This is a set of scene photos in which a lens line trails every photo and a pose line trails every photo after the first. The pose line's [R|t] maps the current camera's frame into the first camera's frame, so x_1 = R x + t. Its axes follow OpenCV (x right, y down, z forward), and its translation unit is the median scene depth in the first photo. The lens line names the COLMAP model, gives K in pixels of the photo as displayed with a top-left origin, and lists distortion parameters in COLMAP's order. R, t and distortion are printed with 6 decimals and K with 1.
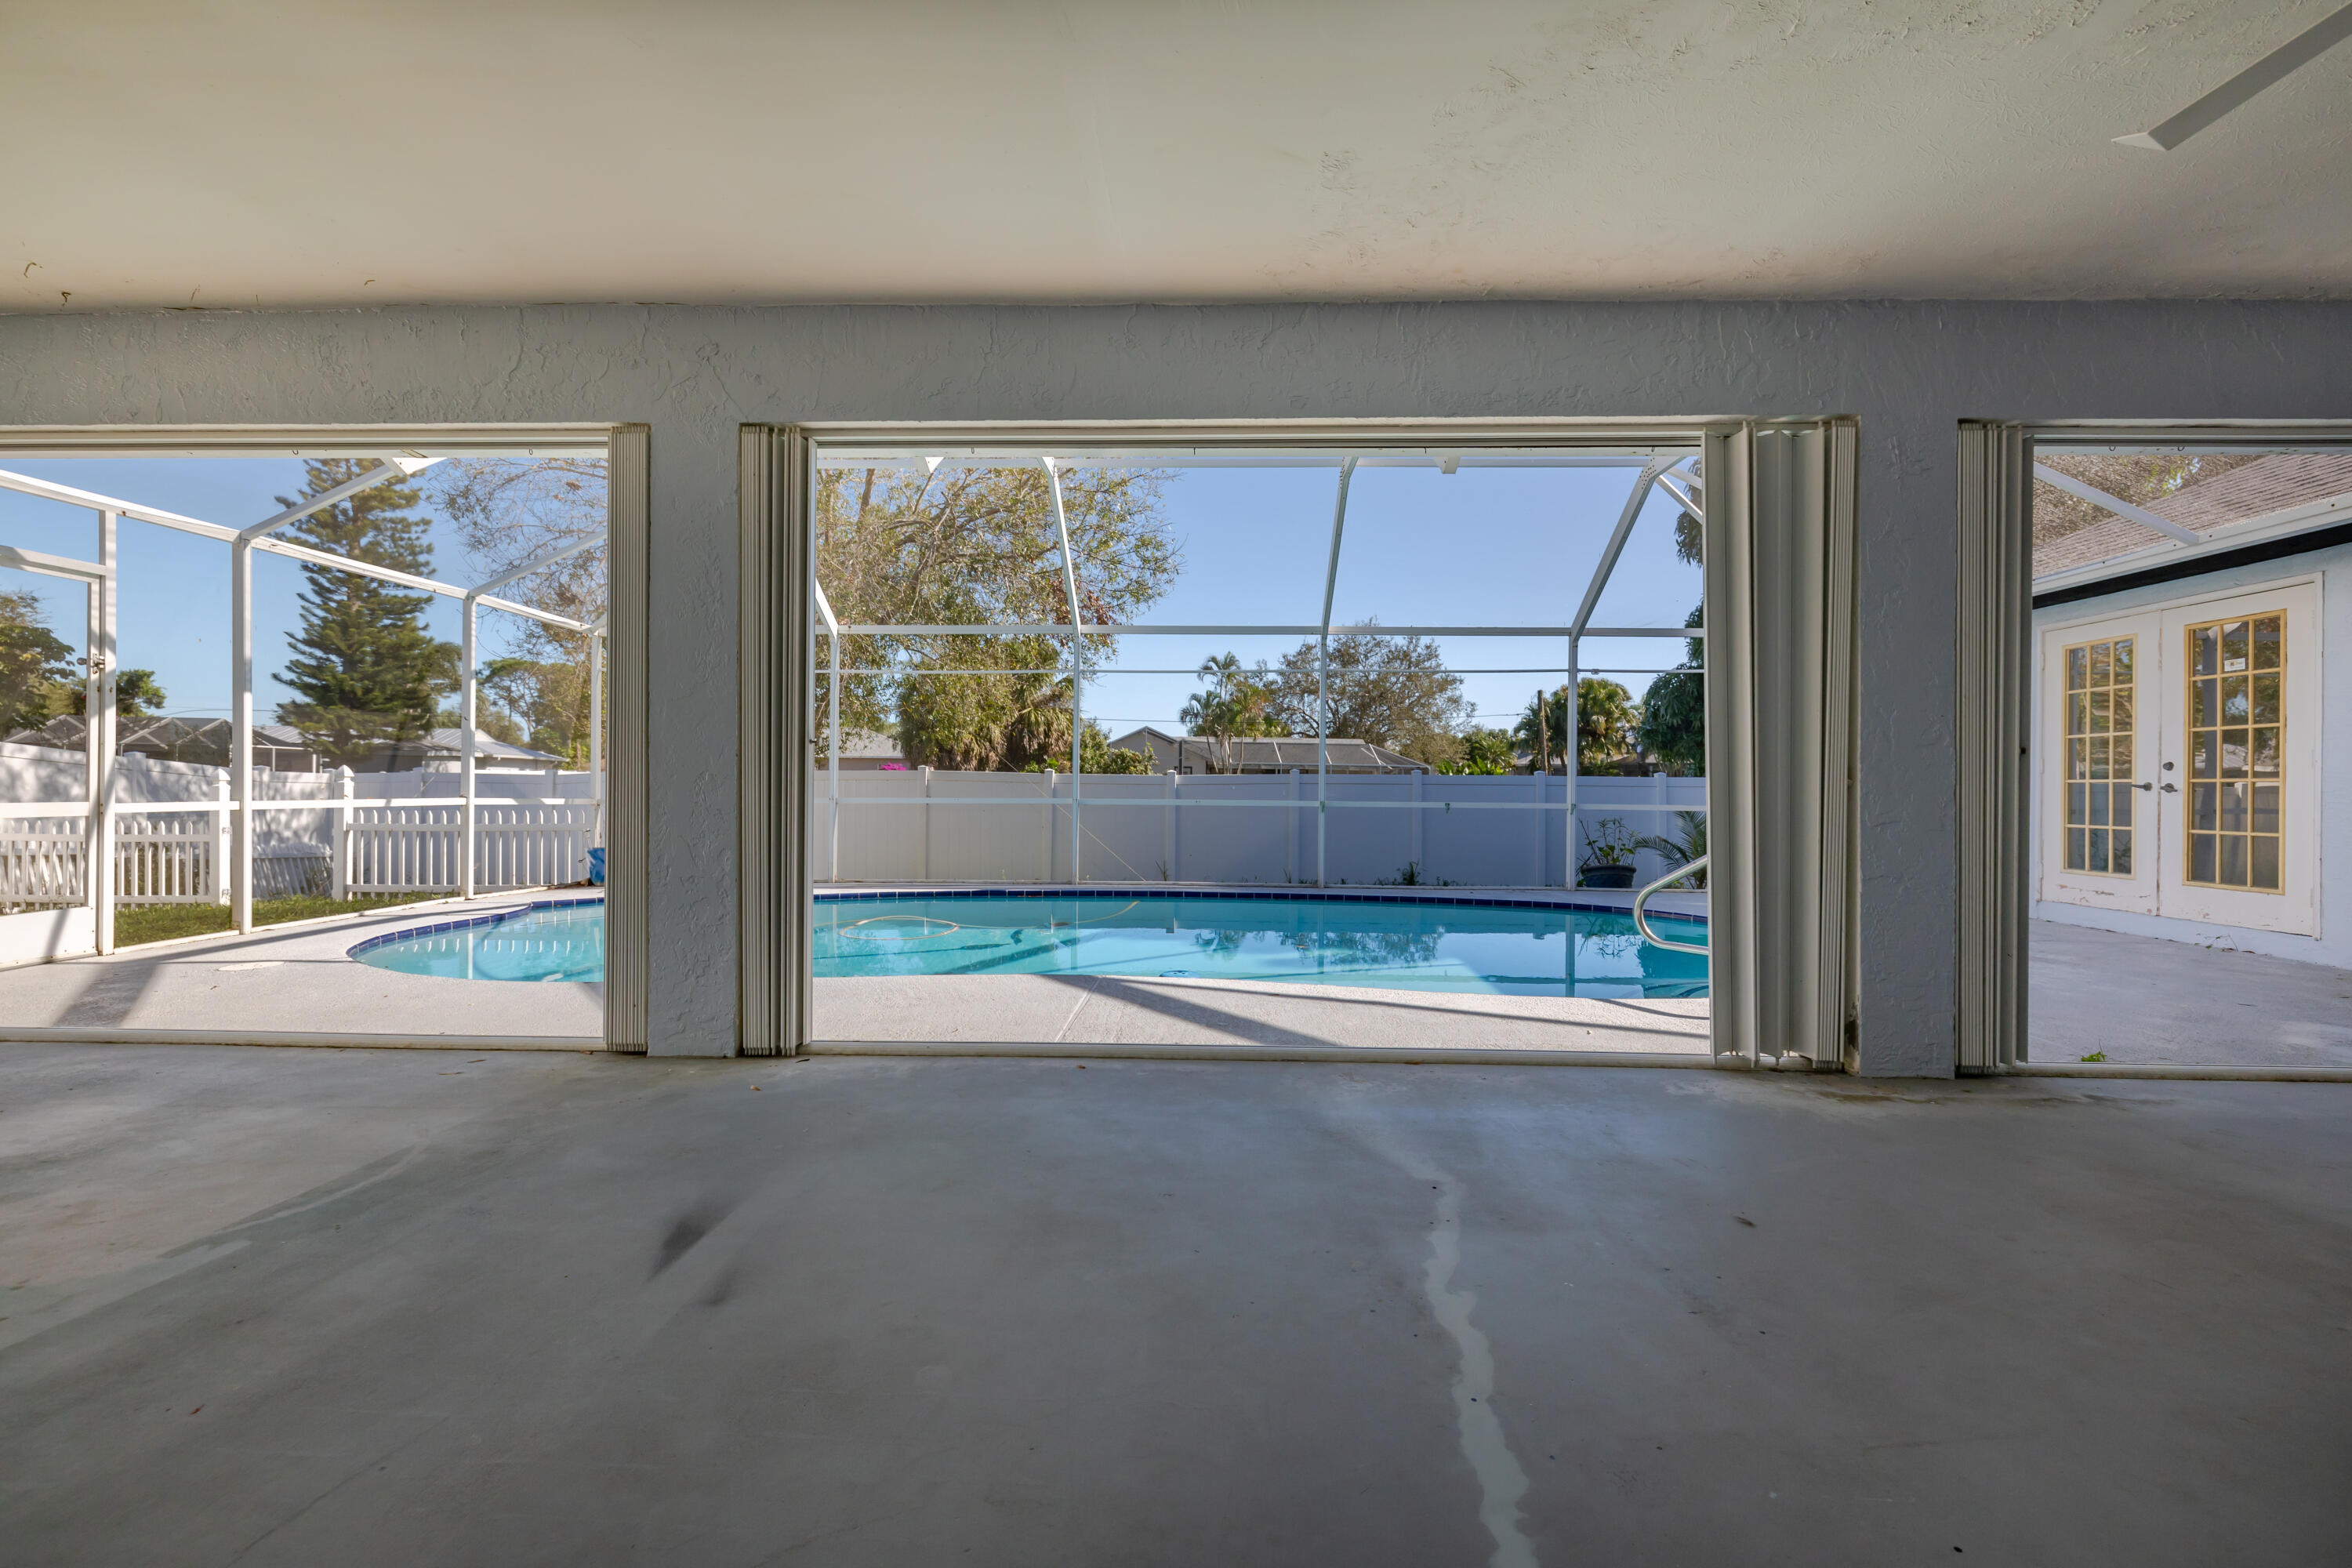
lens RADIAL K [[991.2, 0, 1176.0], [0, 991.2, 784.0], [0, 0, 1]] dist [0.000162, 0.000319]
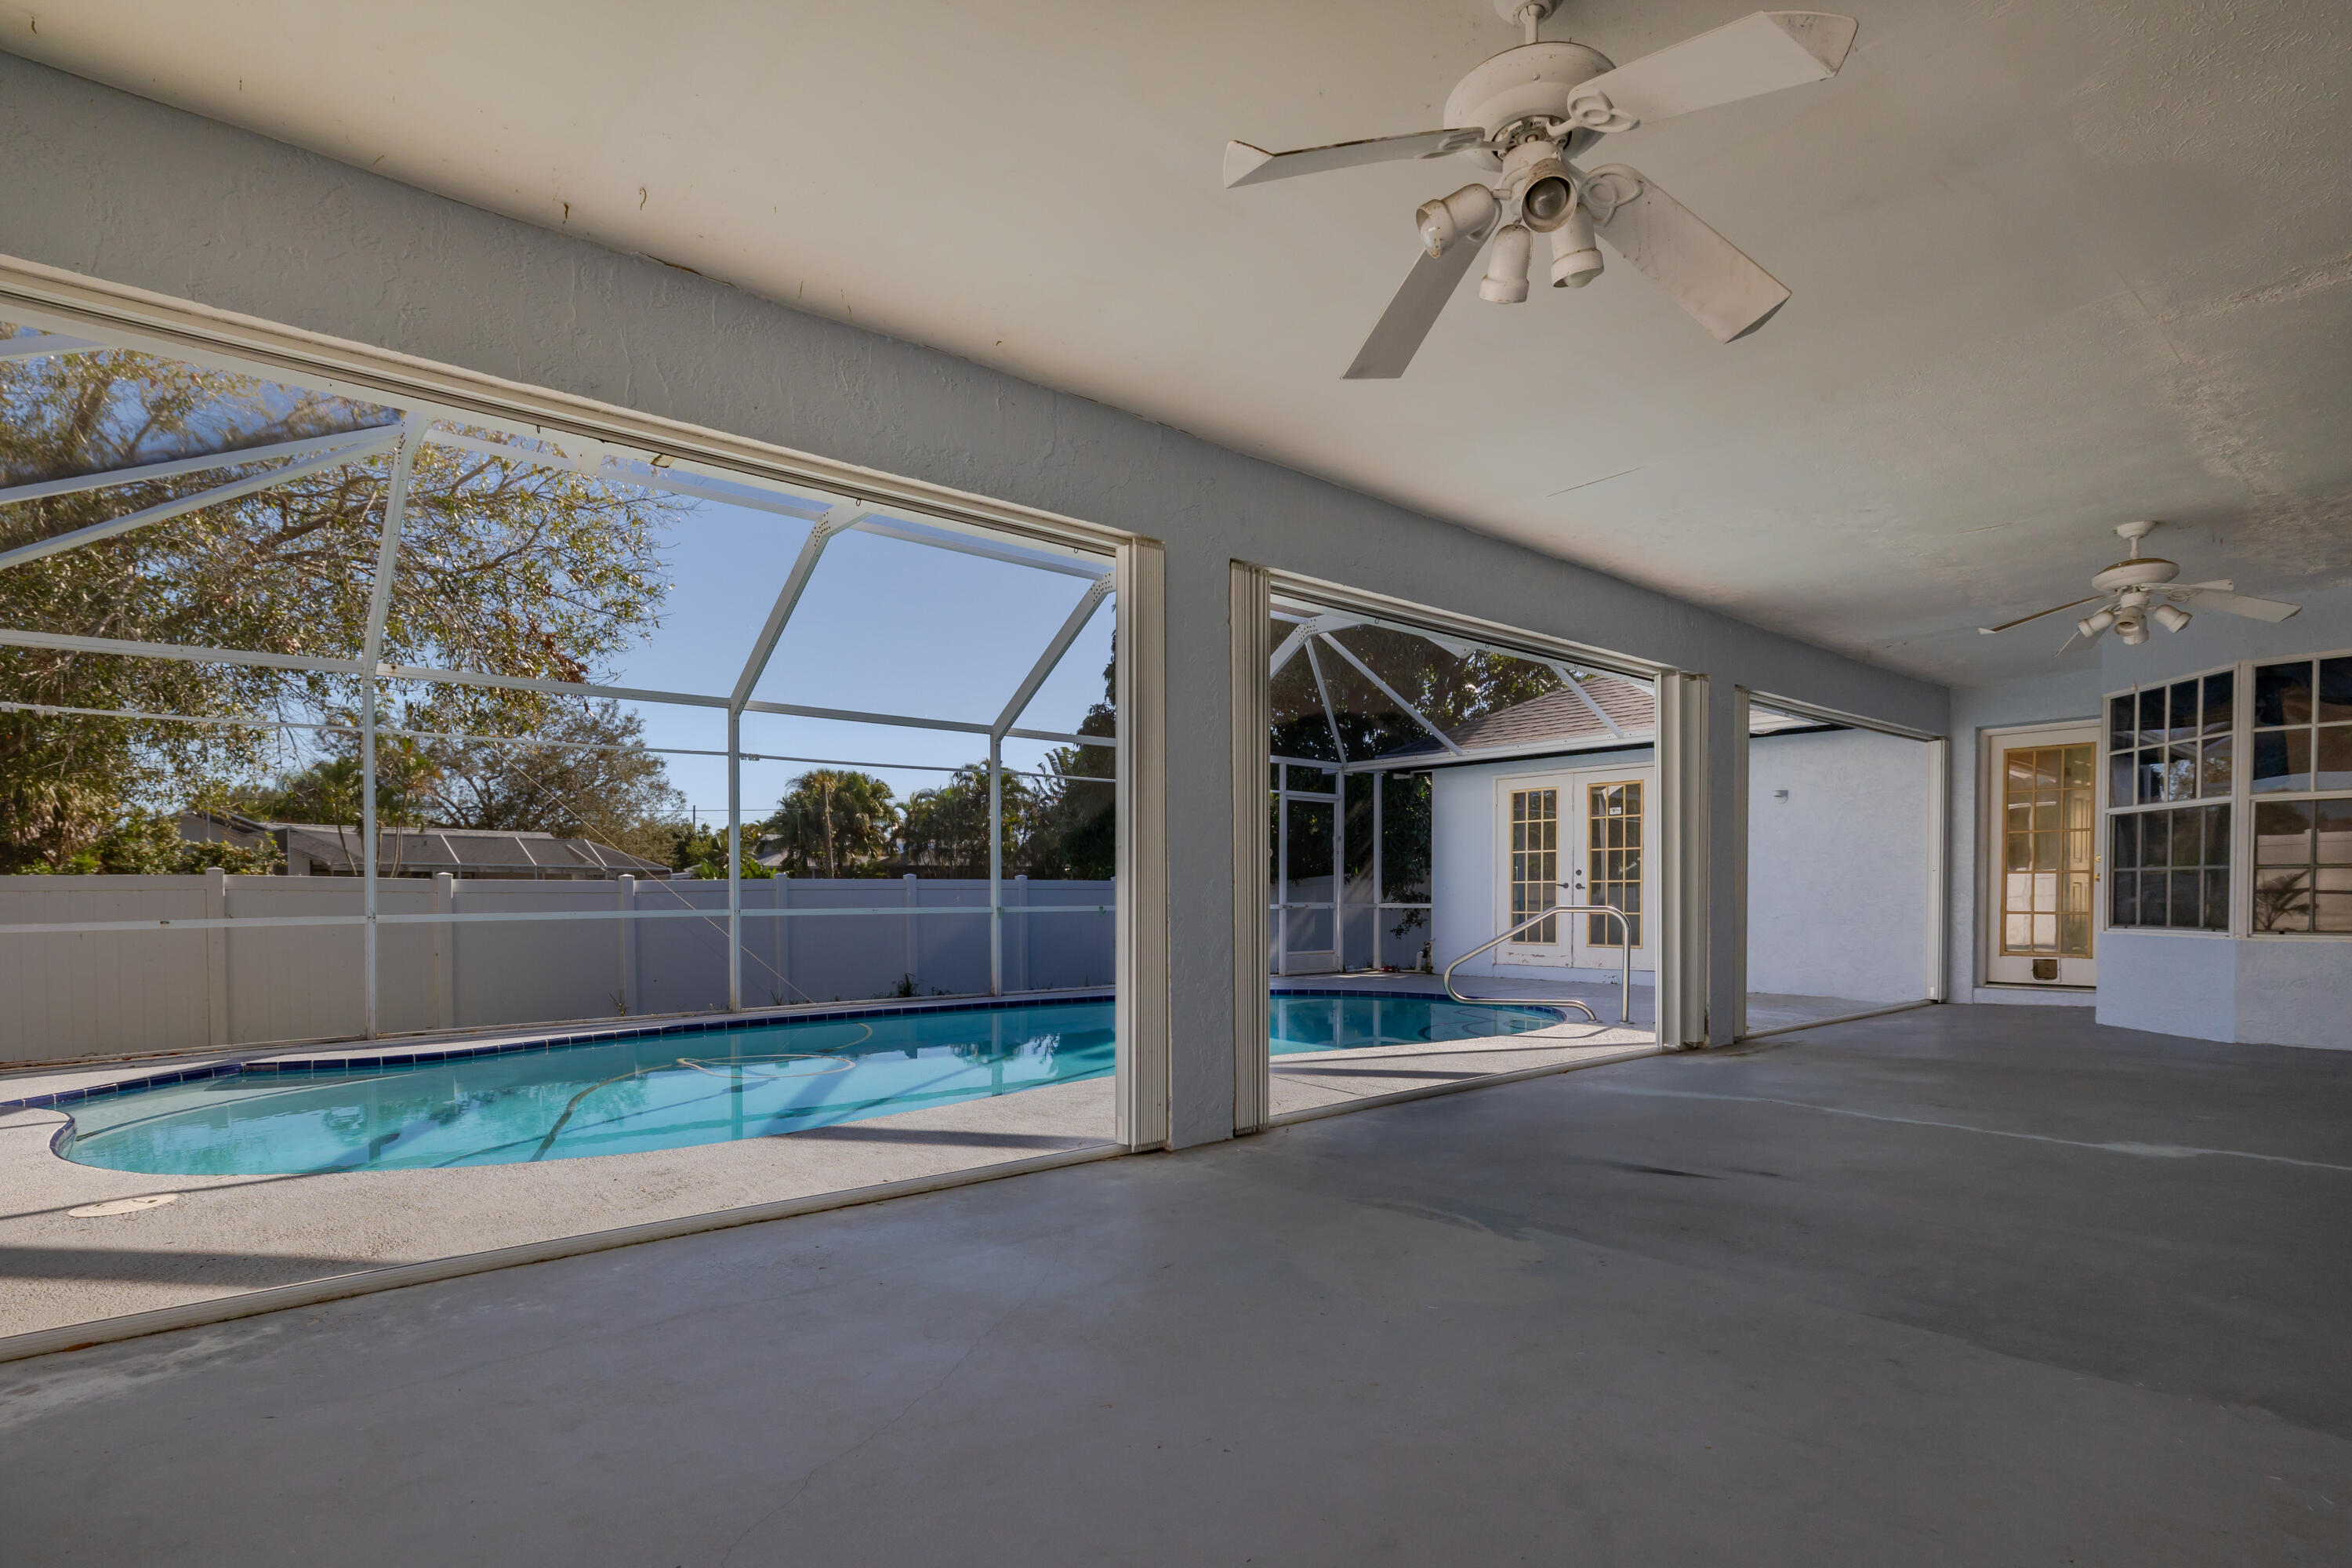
lens RADIAL K [[1178.4, 0, 1175.8], [0, 1178.4, 914.0], [0, 0, 1]] dist [0.000765, -0.000253]
pose [[0.739832, -0.022924, 0.672402, -0.502524], [0.009125, 0.999669, 0.024041, -0.001969], [-0.672730, -0.011651, 0.739796, 0.028849]]
